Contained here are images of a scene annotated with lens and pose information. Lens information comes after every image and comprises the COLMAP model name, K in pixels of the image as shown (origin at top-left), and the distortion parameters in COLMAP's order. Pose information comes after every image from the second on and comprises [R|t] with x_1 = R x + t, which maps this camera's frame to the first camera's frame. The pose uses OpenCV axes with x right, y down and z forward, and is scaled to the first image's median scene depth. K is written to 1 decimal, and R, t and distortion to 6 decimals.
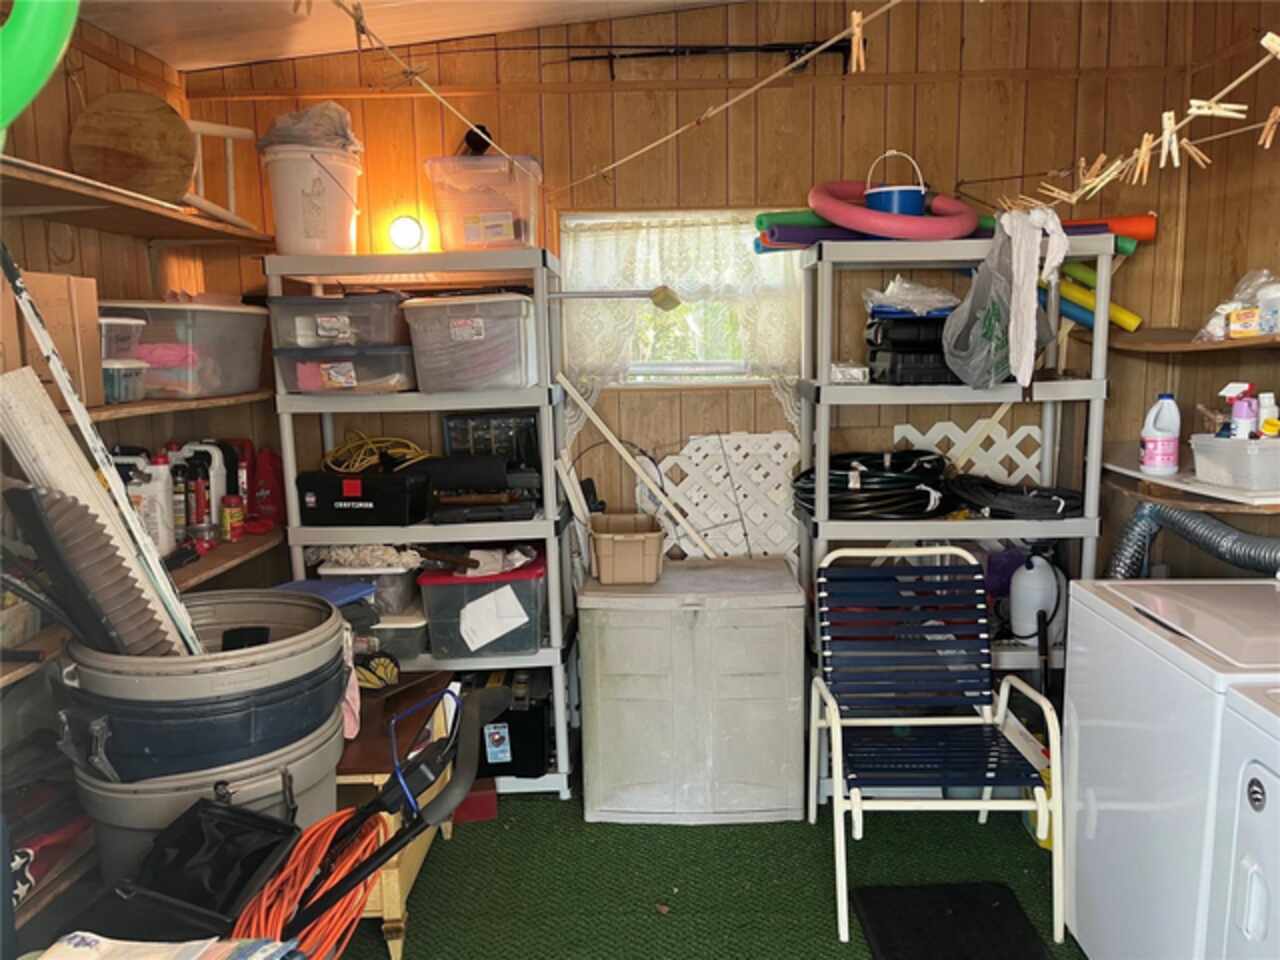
lens RADIAL K [[972.3, 0, 641.6], [0, 972.3, 480.5], [0, 0, 1]] dist [0.065141, -0.089028]
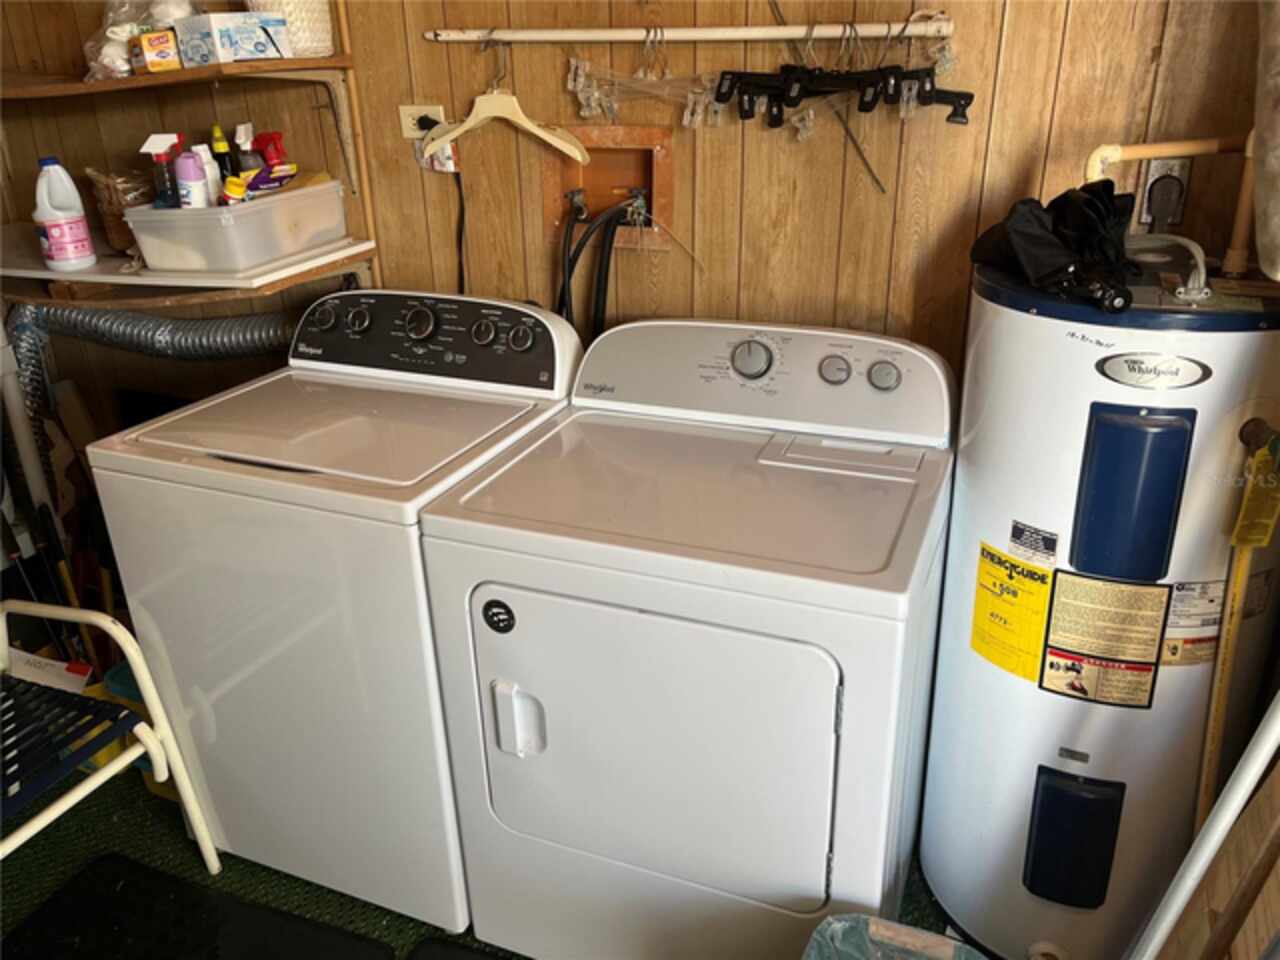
lens RADIAL K [[972.3, 0, 642.6], [0, 972.3, 480.5], [0, 0, 1]] dist [0.065141, -0.089028]
pose [[0.362757, -0.365830, 0.857074, -0.025124], [0.154287, 0.930606, 0.331915, -0.044538], [-0.919023, 0.011831, 0.394027, 0.350446]]
